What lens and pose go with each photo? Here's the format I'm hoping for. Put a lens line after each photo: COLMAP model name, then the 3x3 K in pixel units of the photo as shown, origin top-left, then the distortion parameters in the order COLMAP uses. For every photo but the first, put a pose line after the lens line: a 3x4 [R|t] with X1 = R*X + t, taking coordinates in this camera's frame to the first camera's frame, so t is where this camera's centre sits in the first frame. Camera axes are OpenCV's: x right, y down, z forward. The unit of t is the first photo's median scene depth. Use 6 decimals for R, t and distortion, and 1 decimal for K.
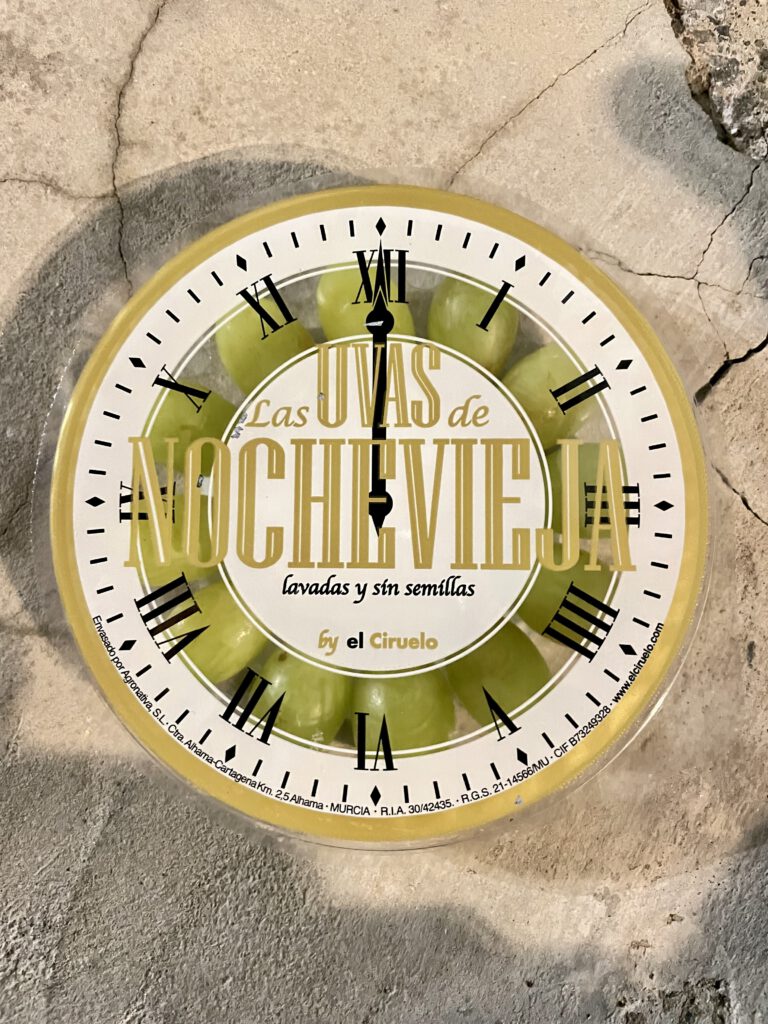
lens RADIAL K [[763.8, 0, 385.4], [0, 763.8, 492.7], [0, 0, 1]] dist [0.079522, -0.104301]
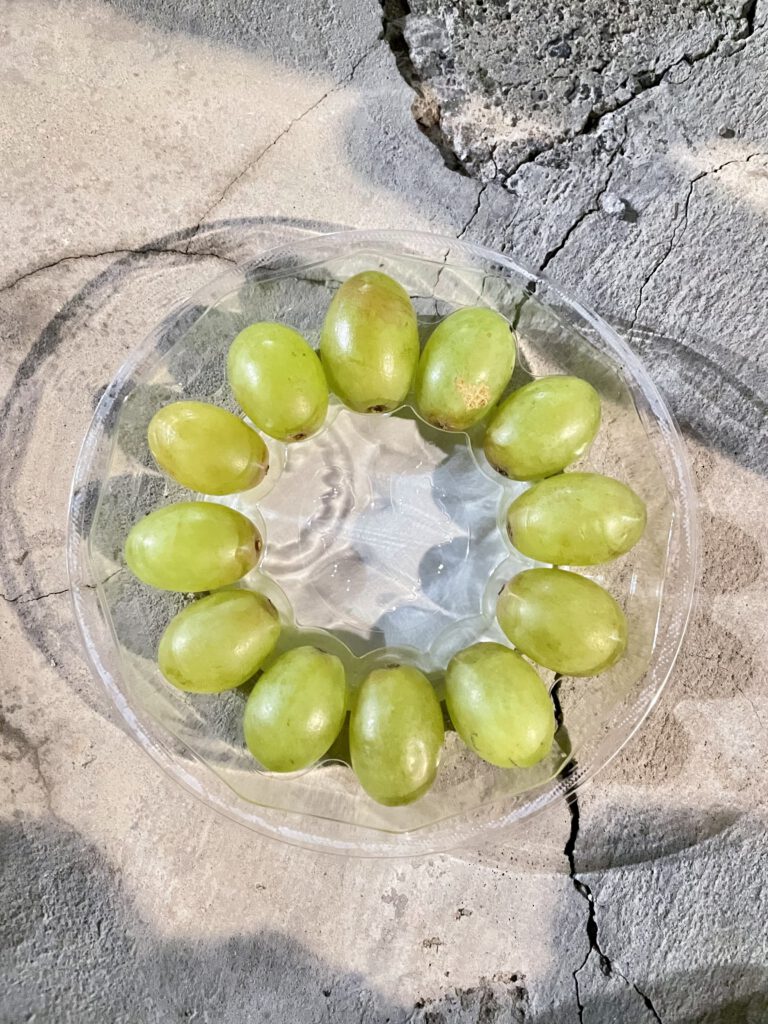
lens RADIAL K [[763.8, 0, 385.4], [0, 763.8, 492.7], [0, 0, 1]] dist [0.079522, -0.104301]
pose [[0.995250, -0.096573, 0.012282, 0.293726], [0.097024, 0.994312, -0.043929, 0.030512], [-0.007970, 0.044912, 0.998959, -0.043297]]
